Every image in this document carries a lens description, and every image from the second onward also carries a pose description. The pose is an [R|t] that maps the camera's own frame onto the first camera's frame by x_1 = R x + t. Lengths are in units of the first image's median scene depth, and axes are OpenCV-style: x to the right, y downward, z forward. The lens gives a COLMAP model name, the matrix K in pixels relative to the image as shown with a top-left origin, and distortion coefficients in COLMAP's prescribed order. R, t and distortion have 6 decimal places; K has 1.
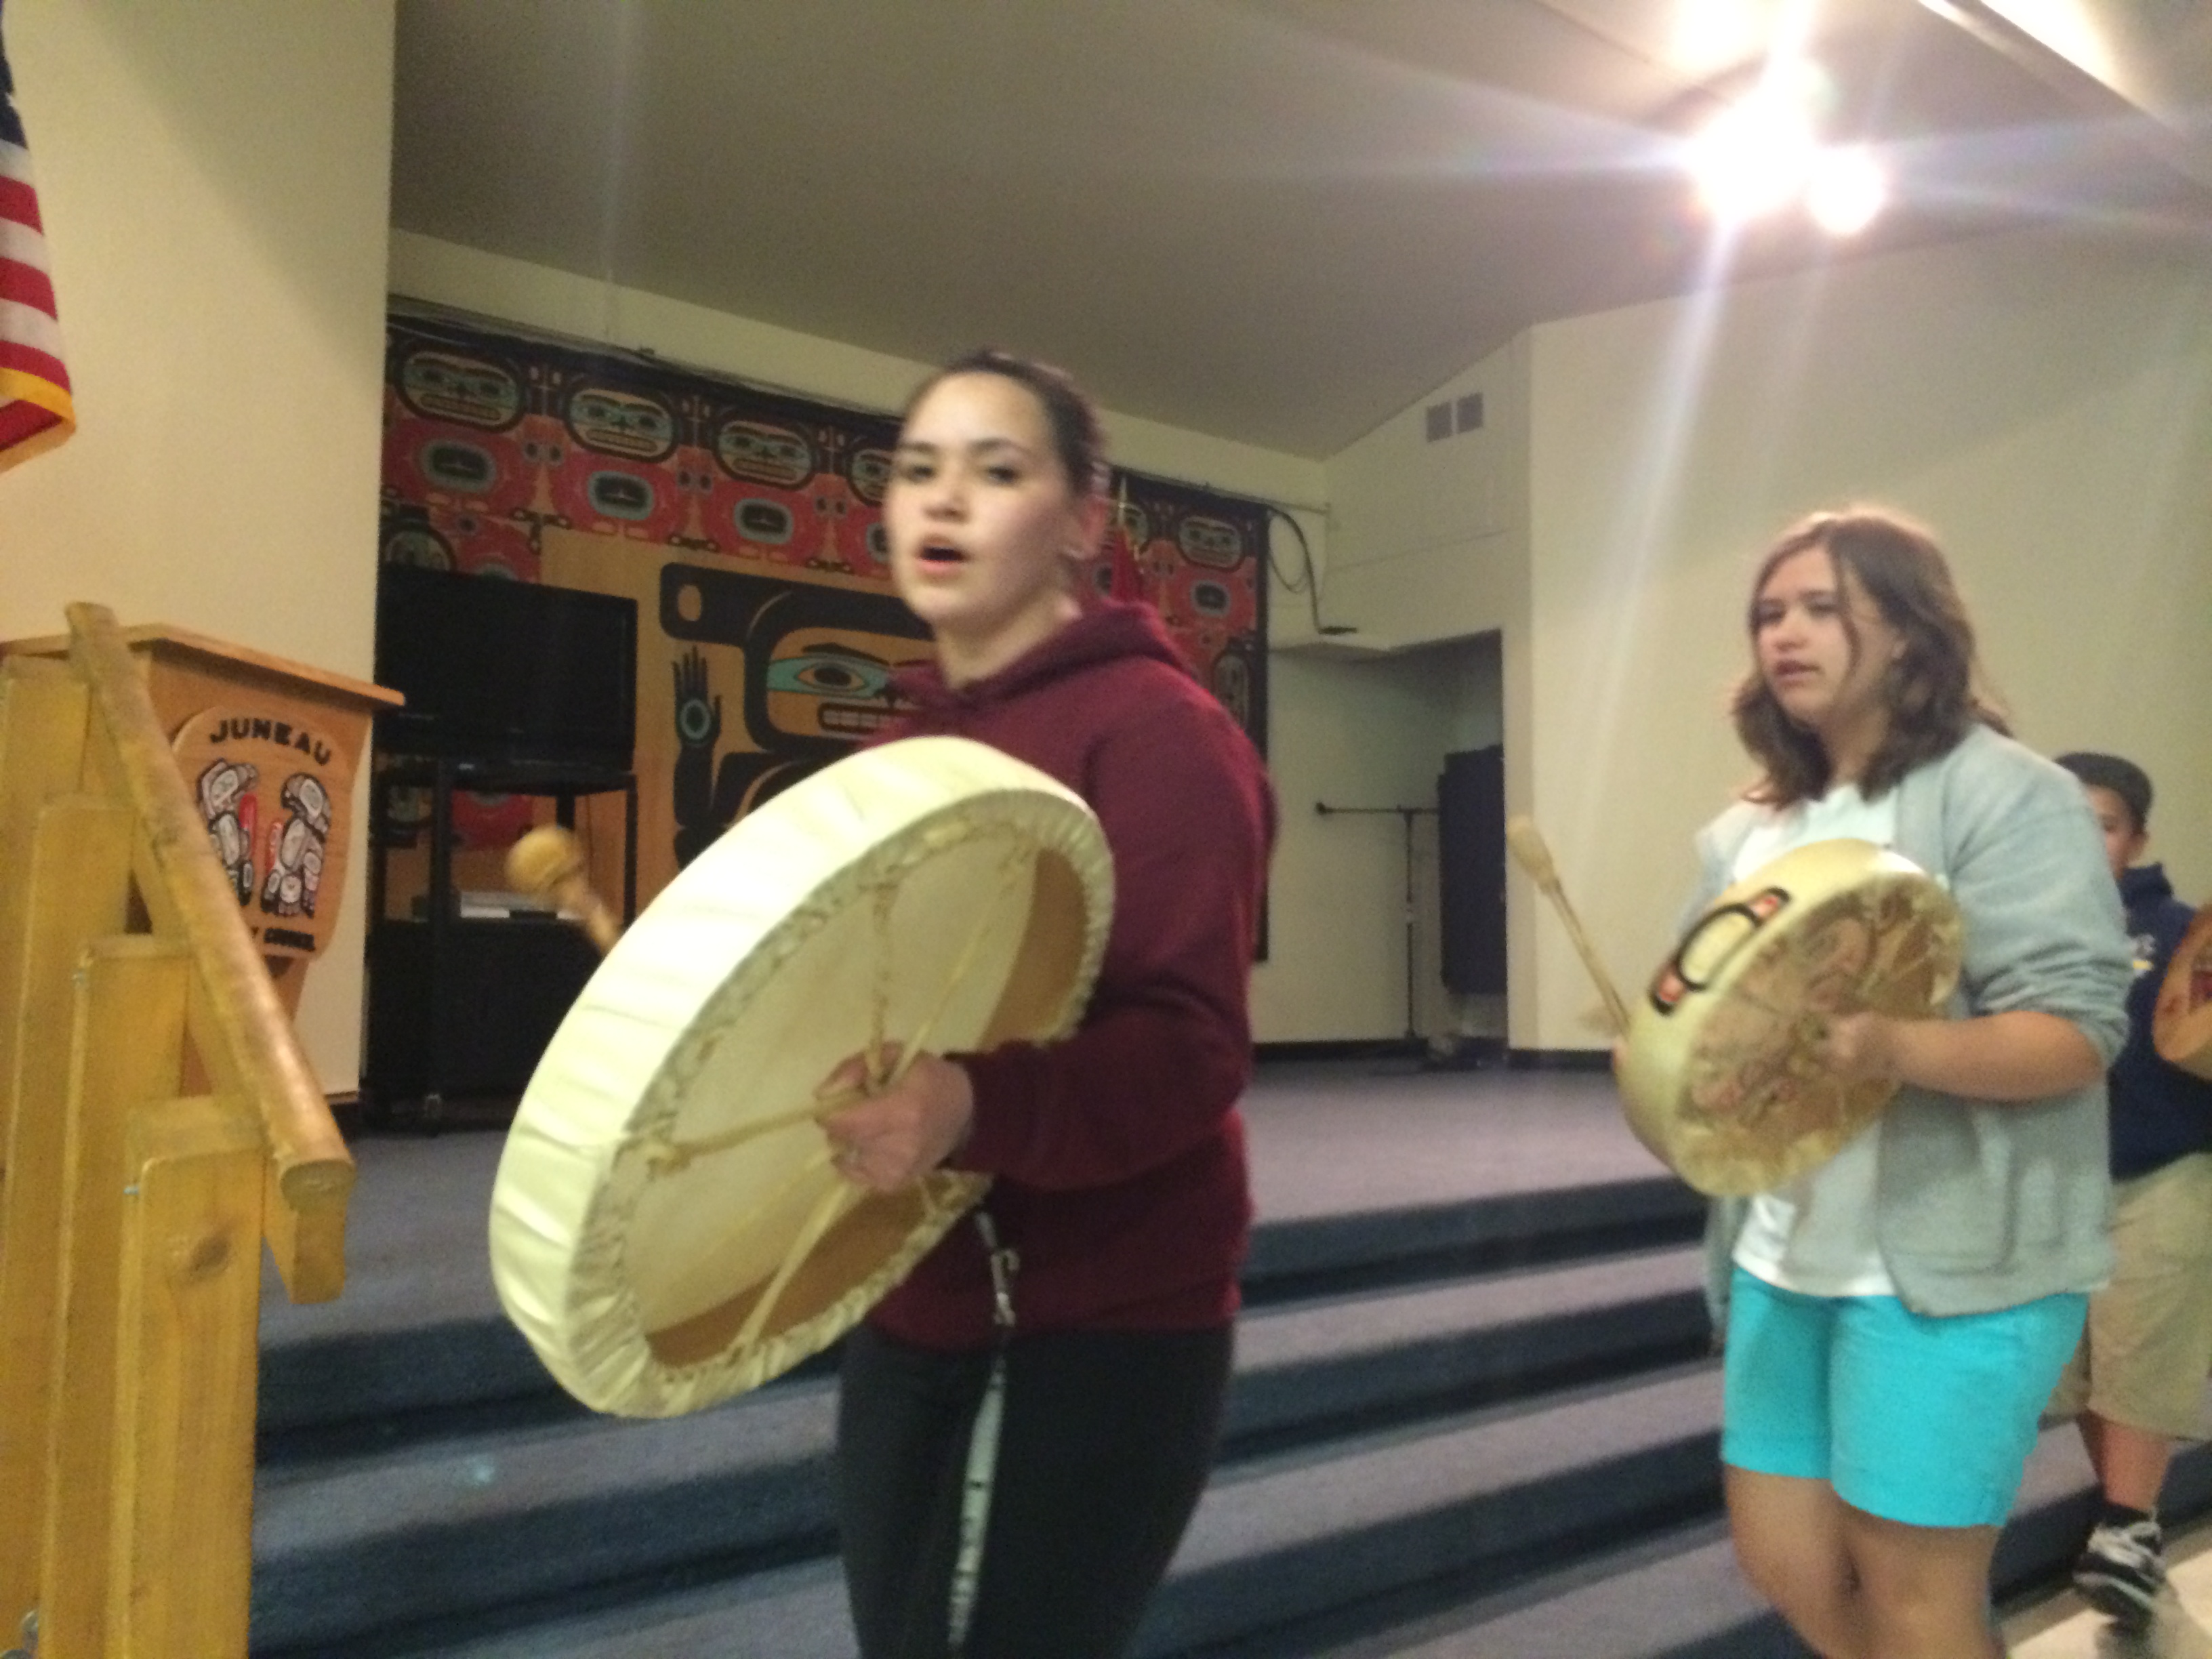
lens RADIAL K [[1877.1, 0, 1113.1], [0, 1877.1, 810.0], [0, 0, 1]] dist [0.056771, -0.066349]
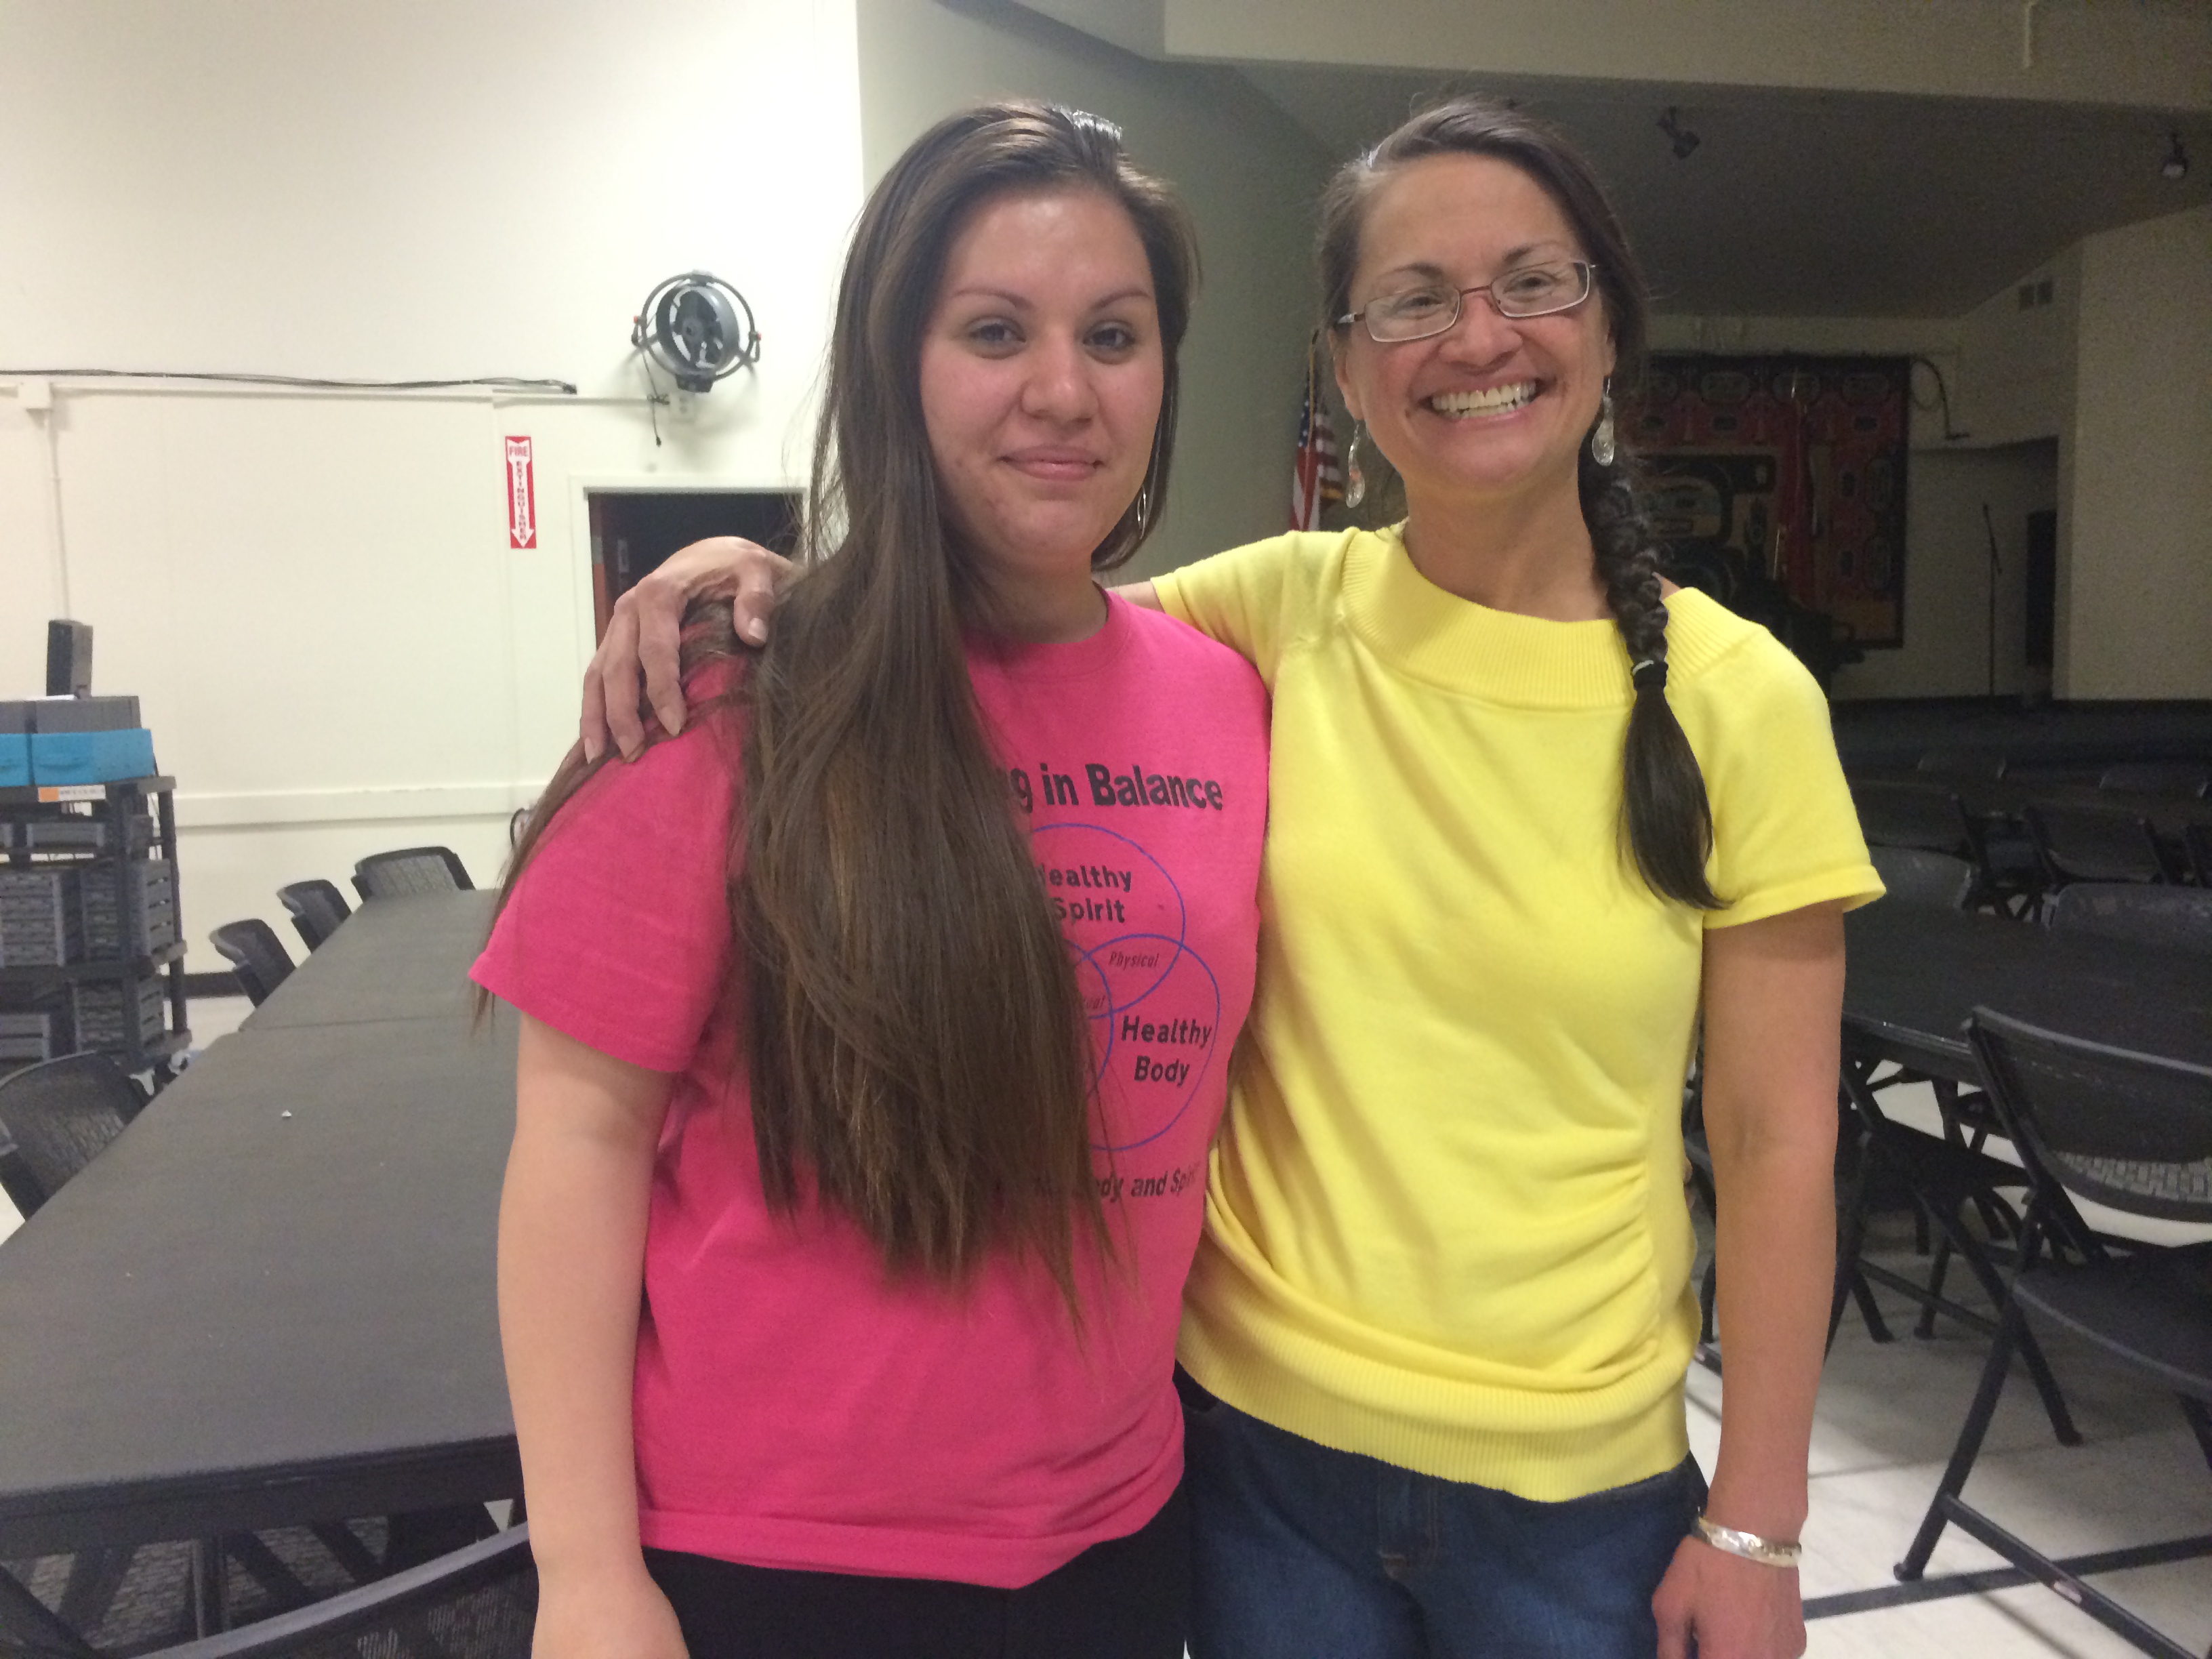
lens RADIAL K [[1877.1, 0, 1093.5], [0, 1877.1, 829.4], [0, 0, 1]] dist [0.056771, -0.066349]
pose [[0.896186, 0.024779, -0.442986, 0.230397], [0.059087, 0.982880, 0.174516, -0.115065], [0.439727, -0.182574, 0.879379, -0.964726]]
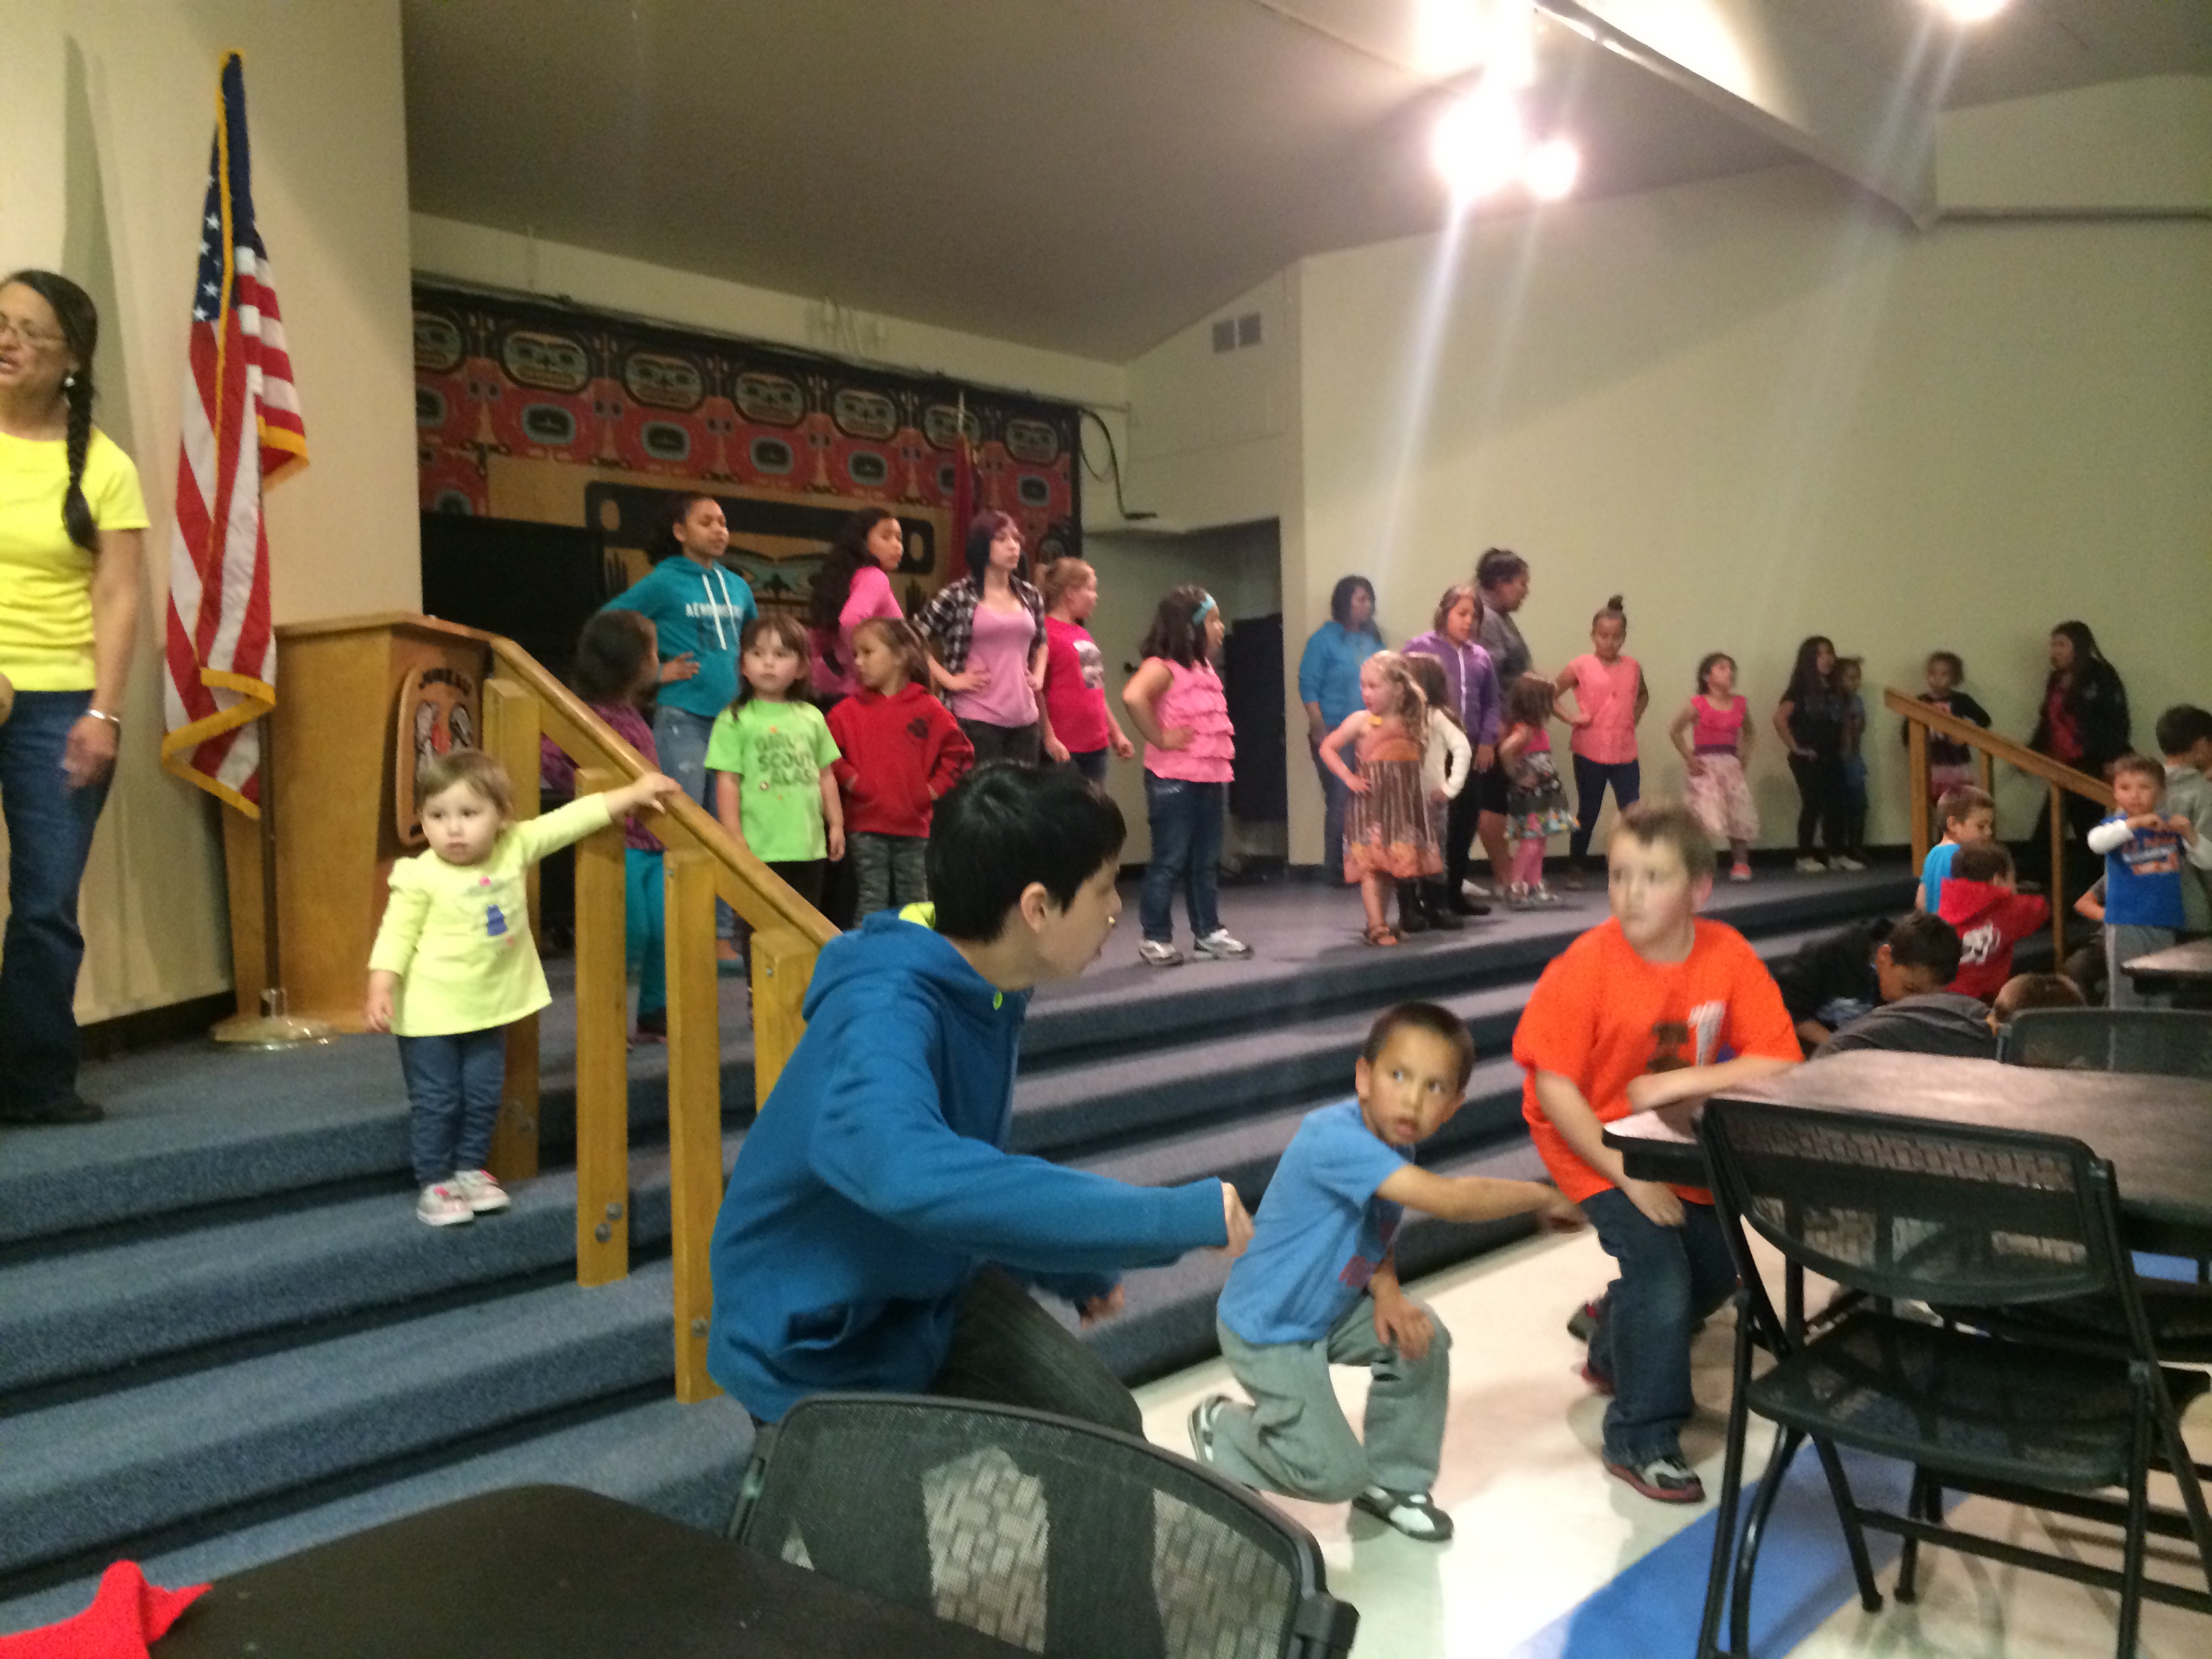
lens RADIAL K [[1877.1, 0, 1105.8], [0, 1877.1, 823.5], [0, 0, 1]] dist [0.056771, -0.066349]
pose [[0.990906, -0.033623, 0.130286, -0.076942], [0.020012, 0.994334, 0.104400, -0.034776], [-0.133058, -0.100843, 0.985965, -0.217177]]
